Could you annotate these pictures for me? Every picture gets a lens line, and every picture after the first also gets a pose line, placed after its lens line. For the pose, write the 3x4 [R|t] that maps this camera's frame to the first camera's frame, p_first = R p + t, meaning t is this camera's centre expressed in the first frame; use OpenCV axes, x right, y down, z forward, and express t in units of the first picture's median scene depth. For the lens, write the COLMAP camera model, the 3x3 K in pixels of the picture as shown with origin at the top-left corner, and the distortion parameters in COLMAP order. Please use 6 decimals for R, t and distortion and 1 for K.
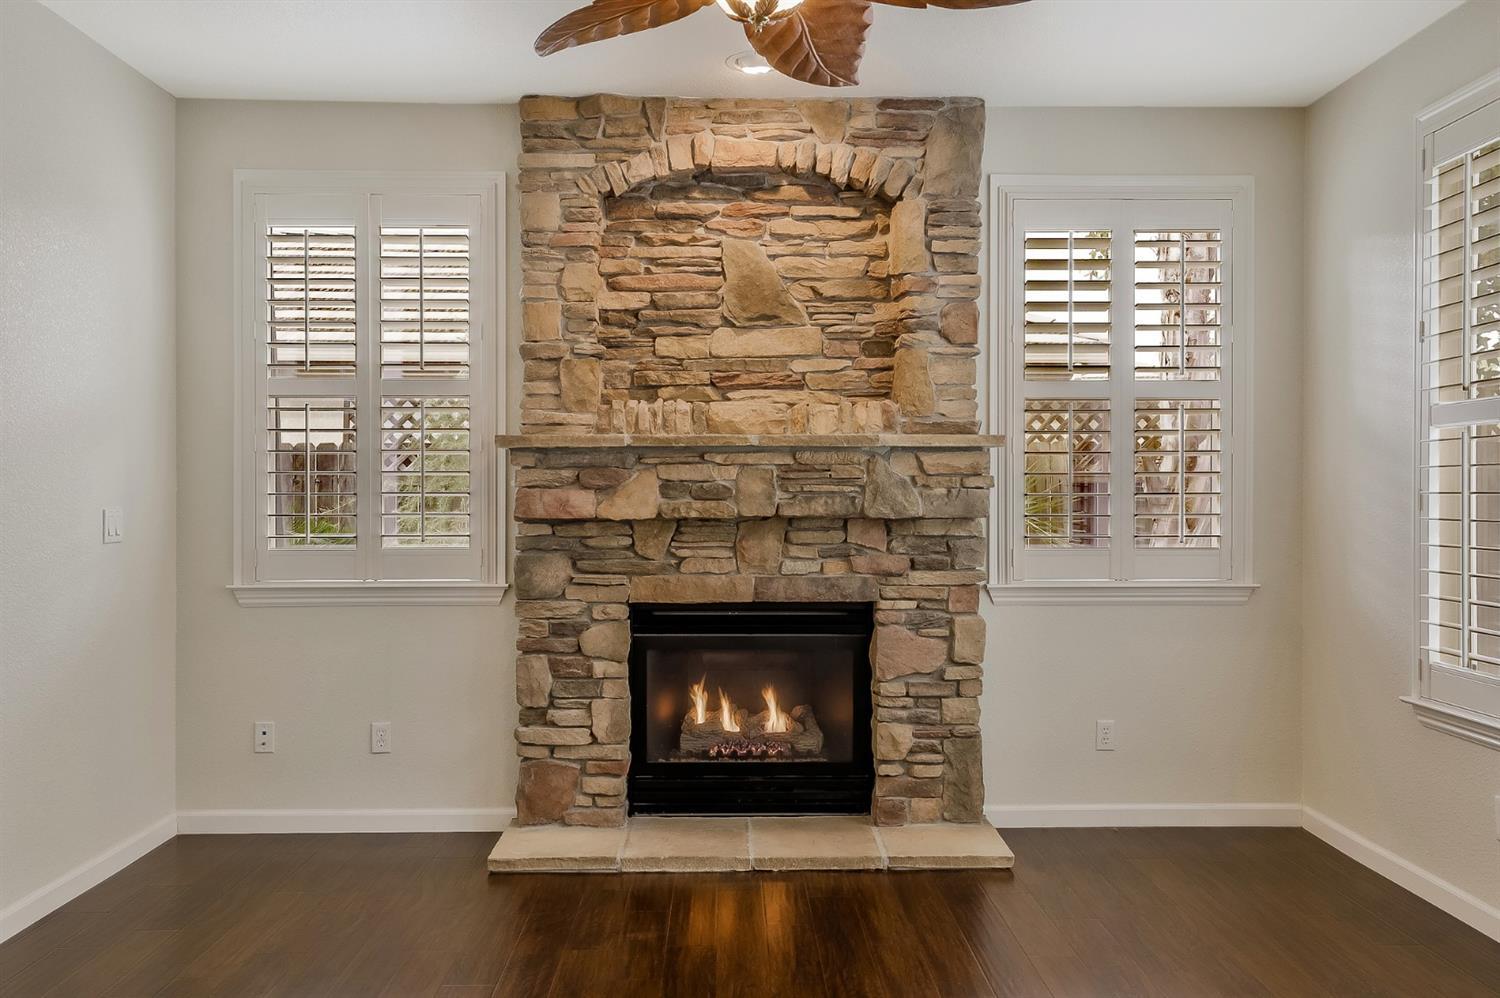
lens RADIAL K [[1221.6, 0, 750.0], [0, 1221.6, 499.0], [0, 0, 1]] dist [0.008357, 0.001228]
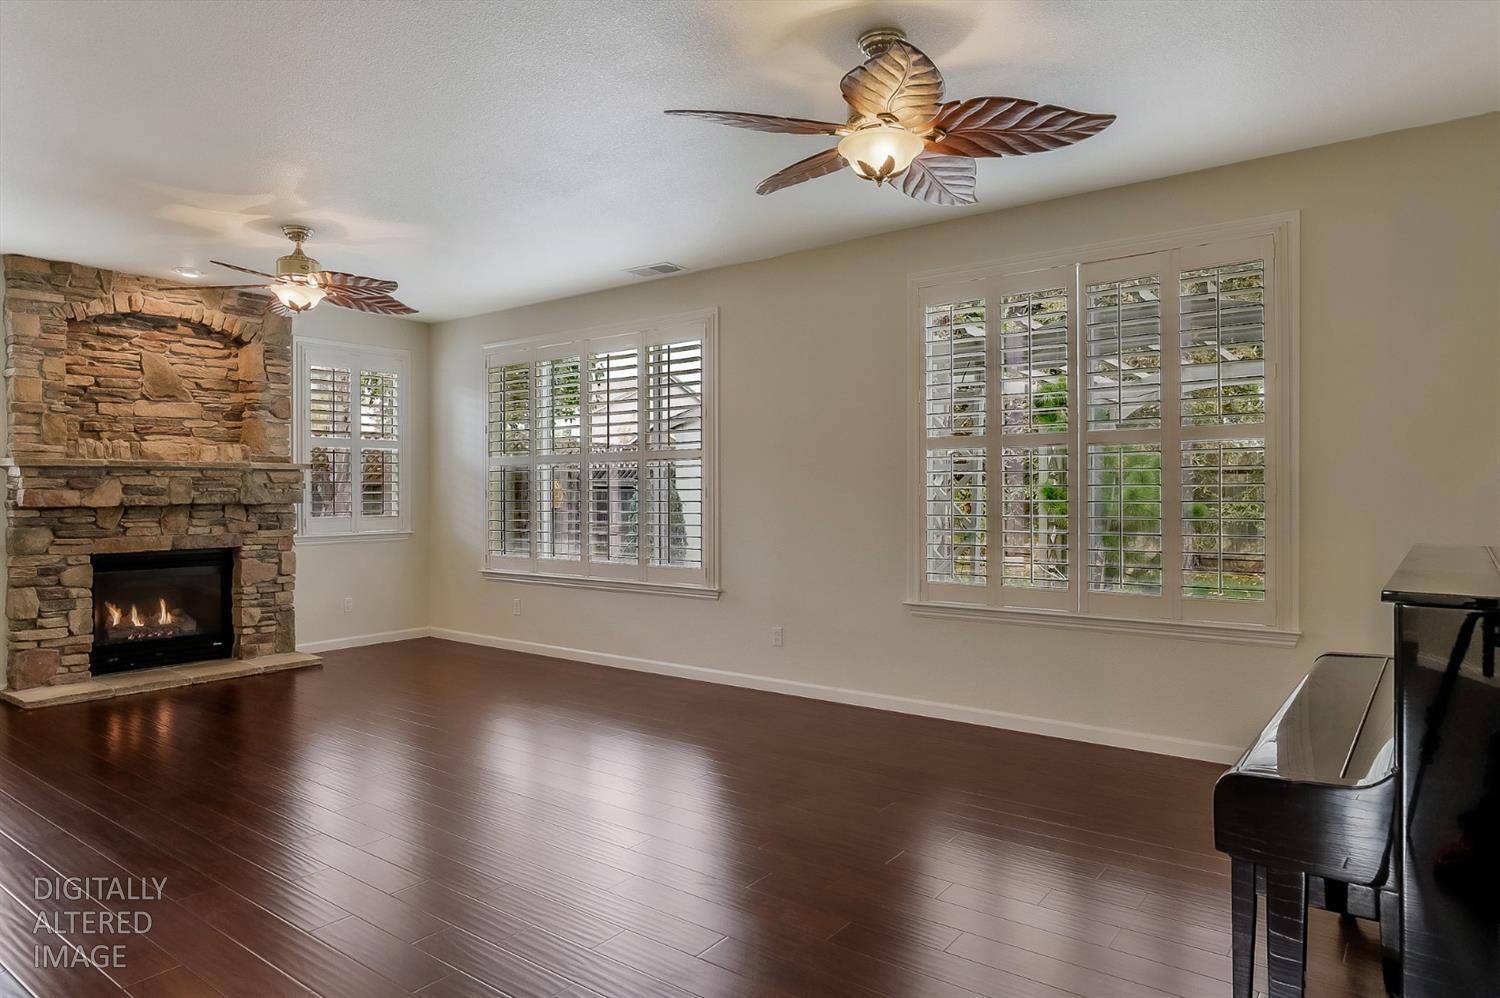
lens RADIAL K [[917.1, 0, 750.0], [0, 917.1, 499.0], [0, 0, 1]] dist [0.000603, 0.000287]
pose [[0.628499, -0.008498, 0.777764, -0.528381], [0.004762, 0.999964, 0.007078, 0.000482], [-0.777796, -0.000744, 0.628516, -0.567390]]
